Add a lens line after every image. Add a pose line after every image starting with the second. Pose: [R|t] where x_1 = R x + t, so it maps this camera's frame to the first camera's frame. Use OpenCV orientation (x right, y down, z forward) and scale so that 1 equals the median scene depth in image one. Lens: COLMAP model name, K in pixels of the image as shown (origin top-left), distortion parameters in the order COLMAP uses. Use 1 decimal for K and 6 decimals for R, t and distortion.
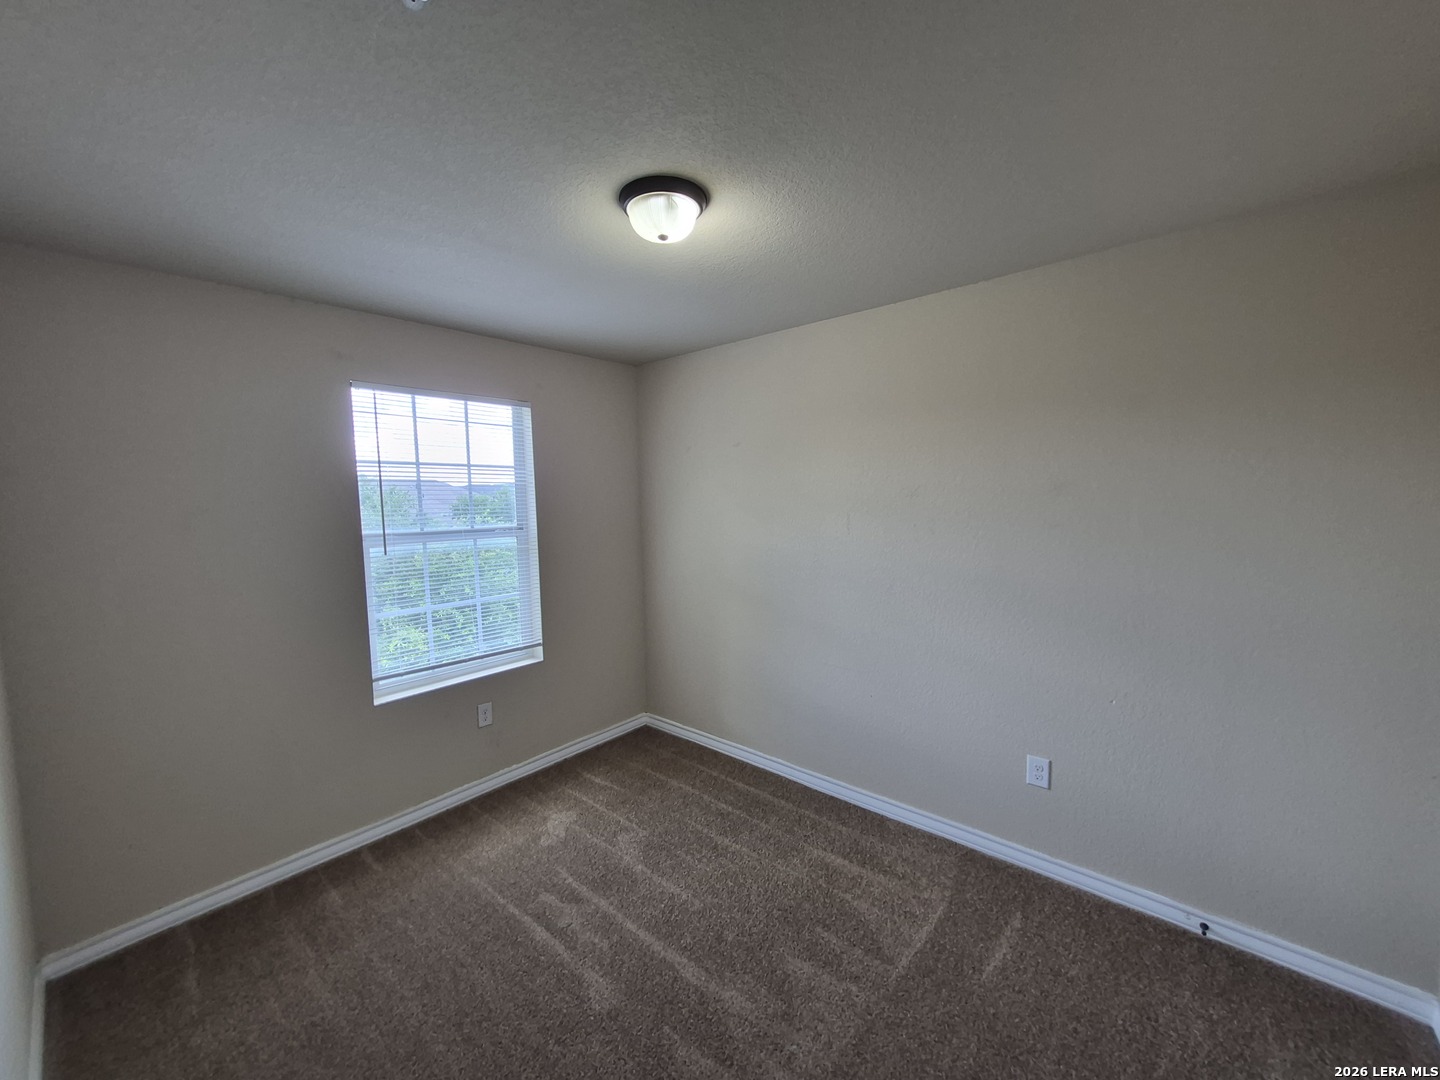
lens RADIAL K [[566.2, 0, 690.3], [0, 566.2, 545.2], [0, 0, 1]] dist [0.009393, -0.006773]
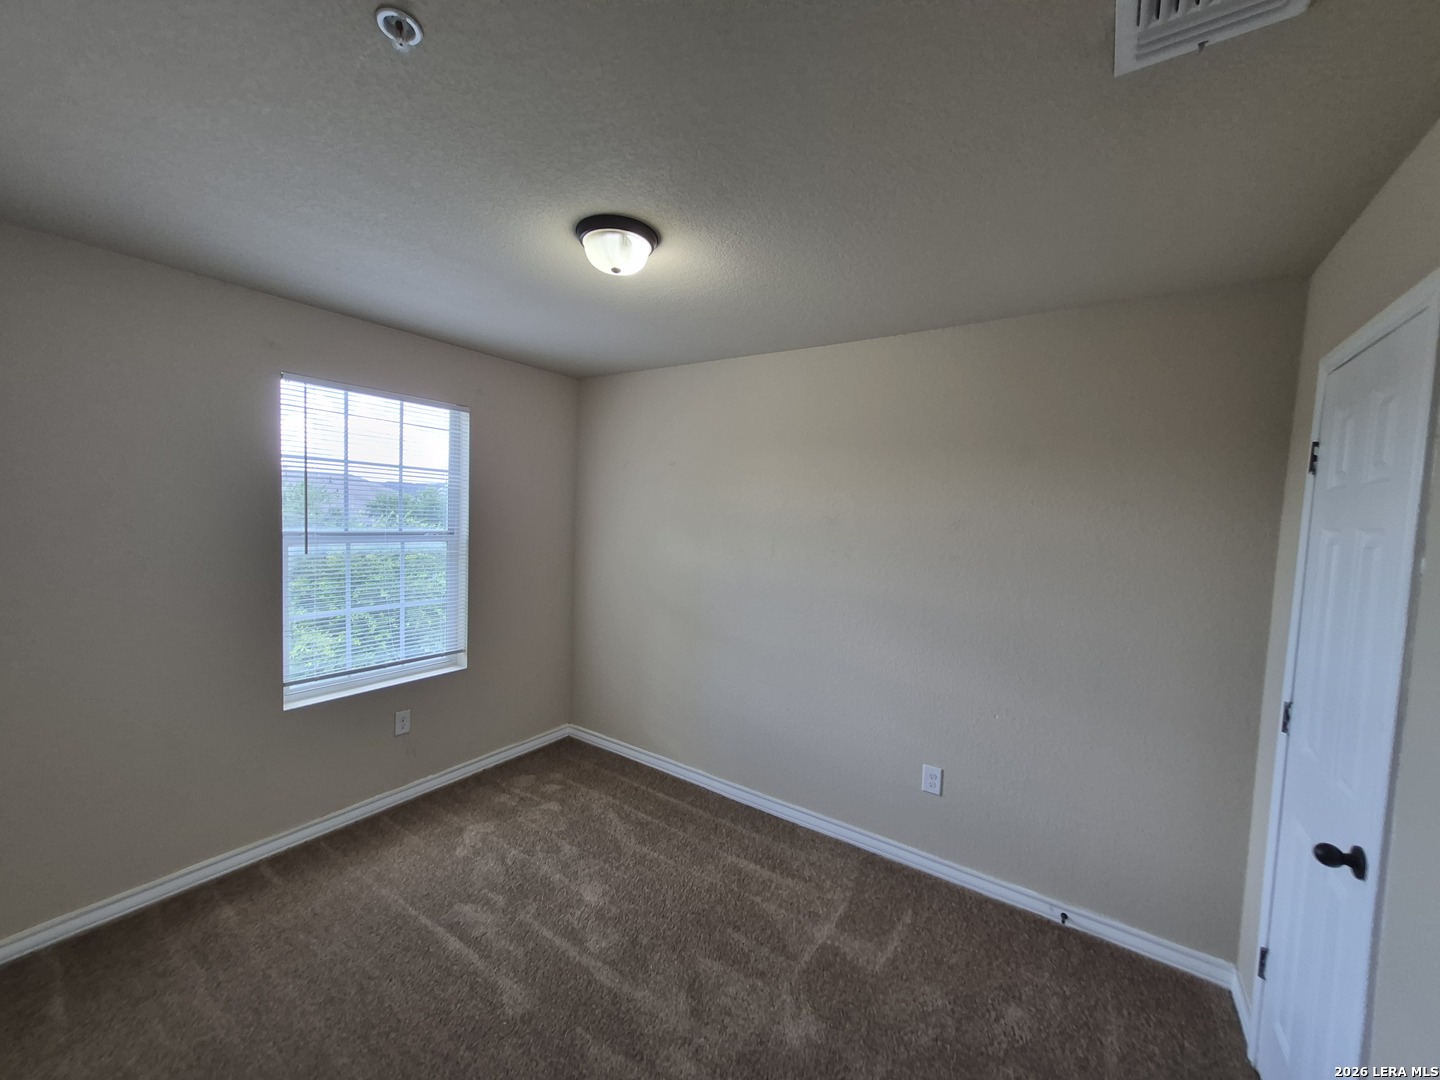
lens RADIAL K [[561.4, 0, 698.6], [0, 561.4, 543.4], [0, 0, 1]] dist [0.001948, 0.000054]
pose [[0.989321, 0.050556, 0.136703, -0.008030], [-0.046538, 0.998390, -0.032432, -0.000727], [-0.138122, 0.025724, 0.990081, -0.038106]]
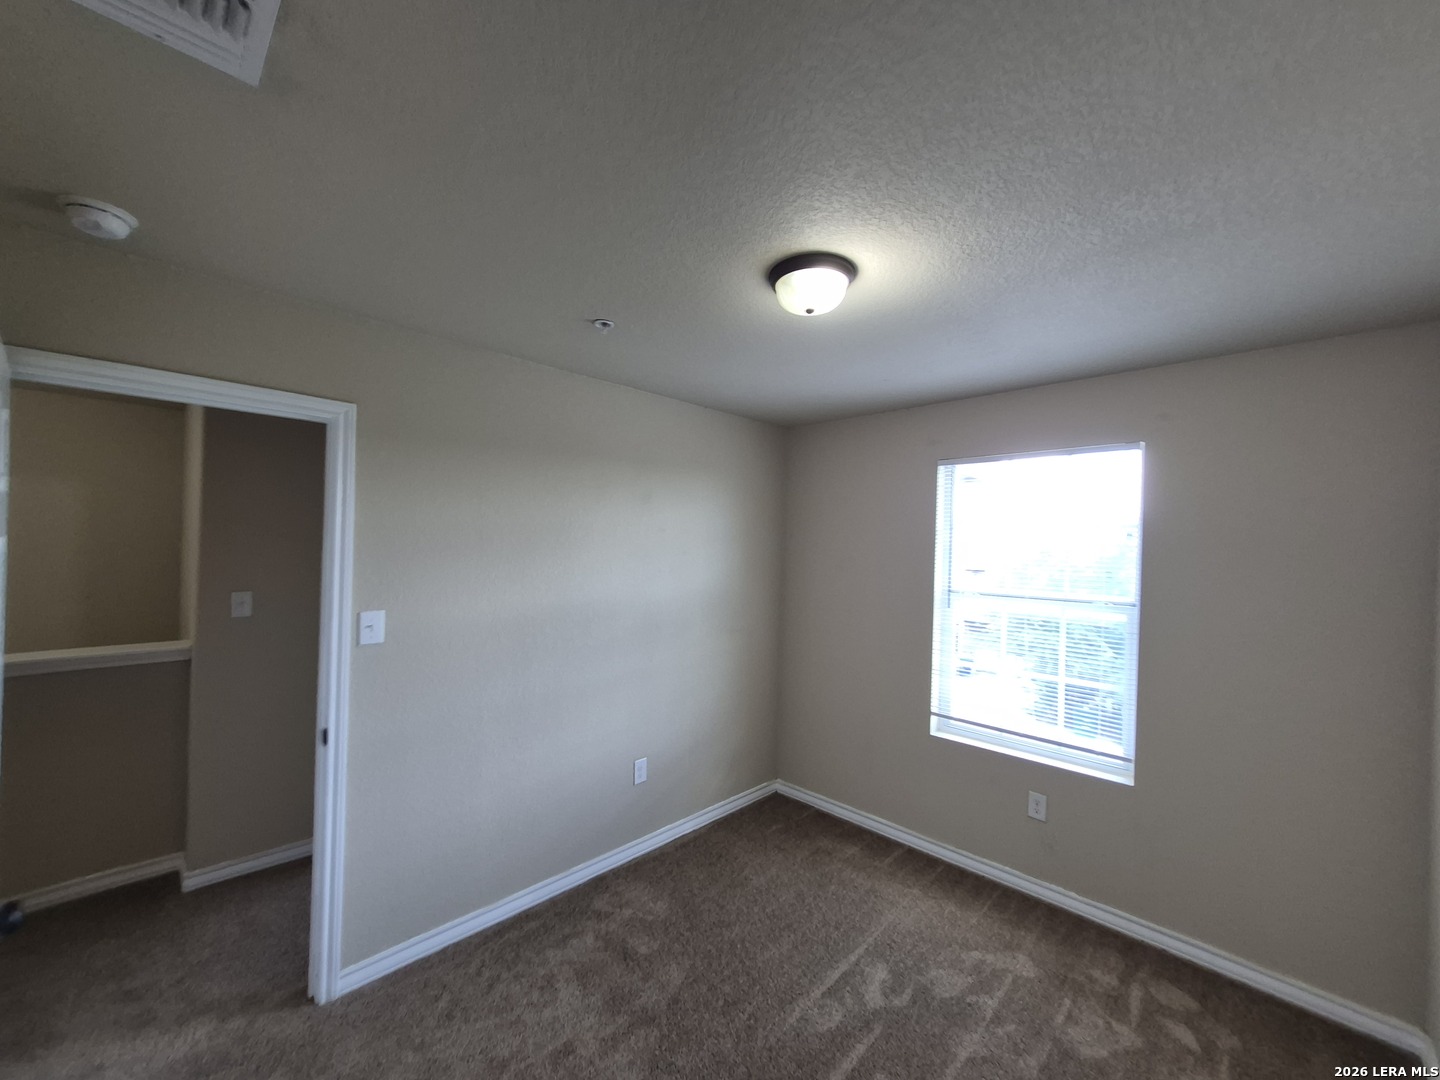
lens RADIAL K [[562.1, 0, 720.0], [0, 562.1, 540.0], [0, 0, 1]] dist [0.000833, -0.000012]
pose [[-0.027661, 0.012392, -0.999541, 0.624429], [-0.105497, 0.994303, 0.015246, -0.089226], [0.994035, 0.105870, -0.026196, 0.583559]]
